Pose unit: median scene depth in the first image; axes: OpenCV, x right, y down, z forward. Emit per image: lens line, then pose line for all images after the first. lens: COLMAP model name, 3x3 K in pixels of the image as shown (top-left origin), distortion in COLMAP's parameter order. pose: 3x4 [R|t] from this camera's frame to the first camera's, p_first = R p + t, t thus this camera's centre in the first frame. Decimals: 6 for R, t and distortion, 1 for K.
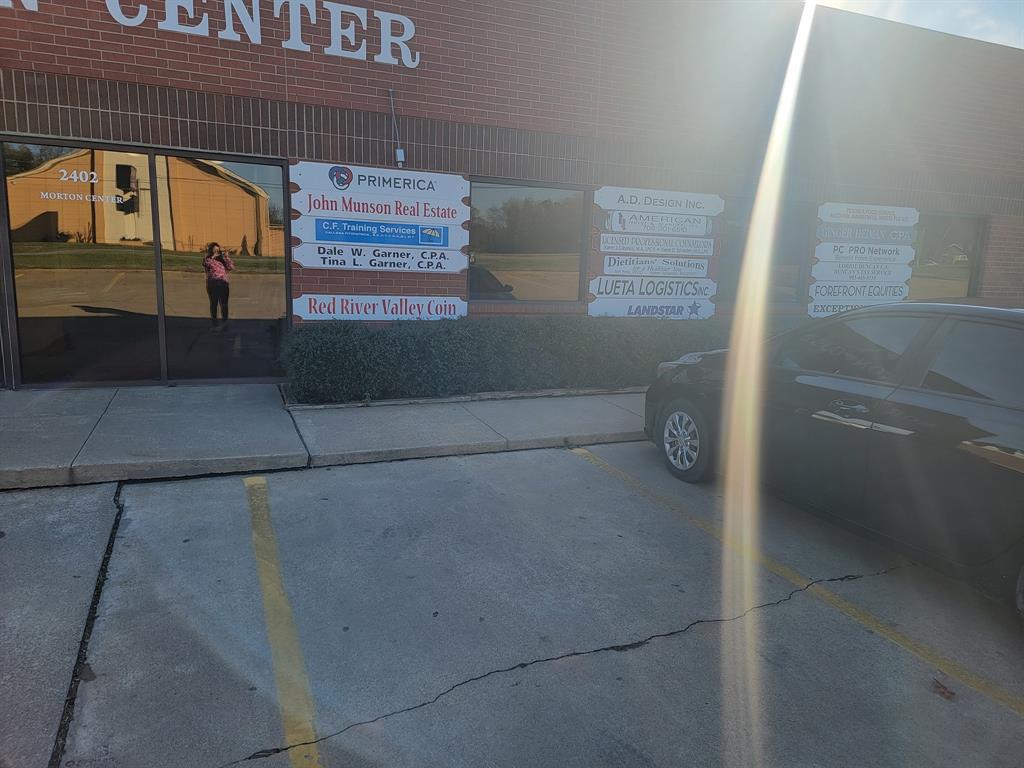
lens RADIAL K [[706.4, 0, 527.0], [0, 706.4, 383.8], [0, 0, 1]] dist [0.078174, -0.059393]
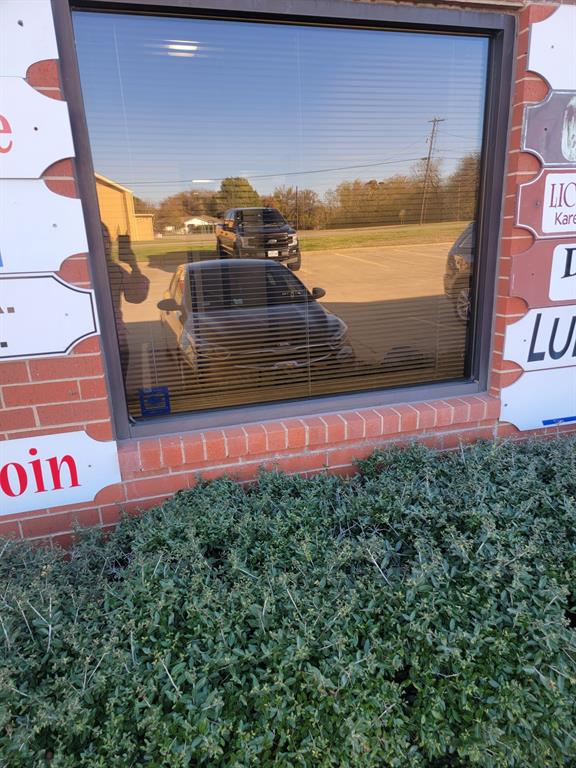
lens RADIAL K [[529.8, 0, 288.7], [0, 529.8, 393.3], [0, 0, 1]] dist [0.078174, -0.059393]
pose [[0.989426, -0.034876, -0.140781, 0.025933], [0.050915, 0.992404, 0.111987, -0.182129], [0.135806, -0.117971, 0.983687, 0.903502]]
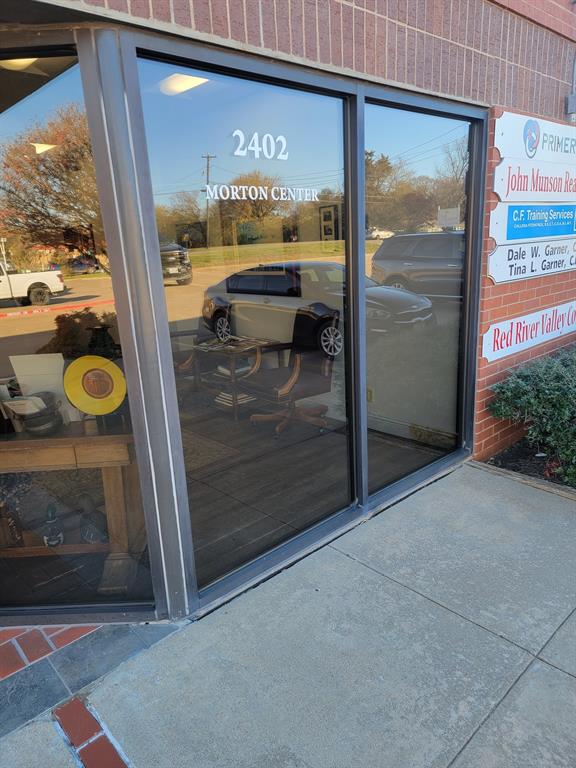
lens RADIAL K [[529.8, 0, 288.7], [0, 529.8, 393.3], [0, 0, 1]] dist [0.078174, -0.059393]
pose [[0.941437, -0.172895, 0.289487, -0.701590], [0.145829, 0.982862, 0.112762, -0.158478], [-0.304022, -0.063943, 0.950517, 0.623493]]
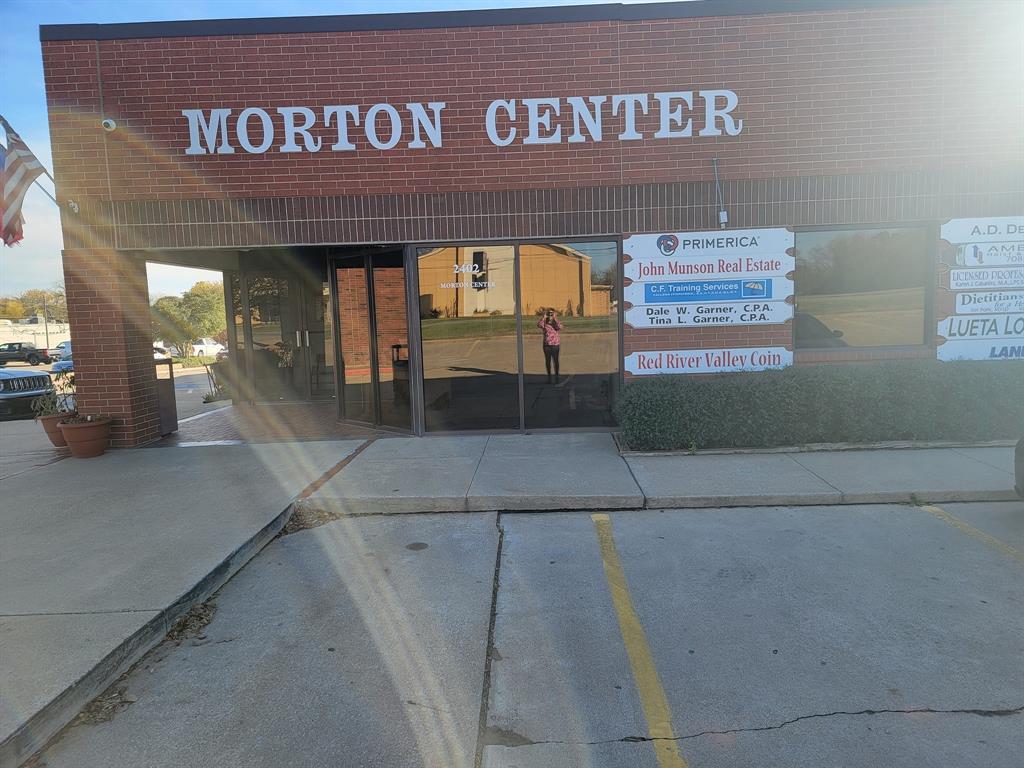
lens RADIAL K [[706.4, 0, 527.0], [0, 706.4, 383.8], [0, 0, 1]] dist [0.078174, -0.059393]
pose [[0.906337, -0.023626, -0.421894, -0.001621], [-0.006291, 0.997570, -0.069380, 0.001176], [0.422508, 0.065536, 0.903987, -0.066061]]
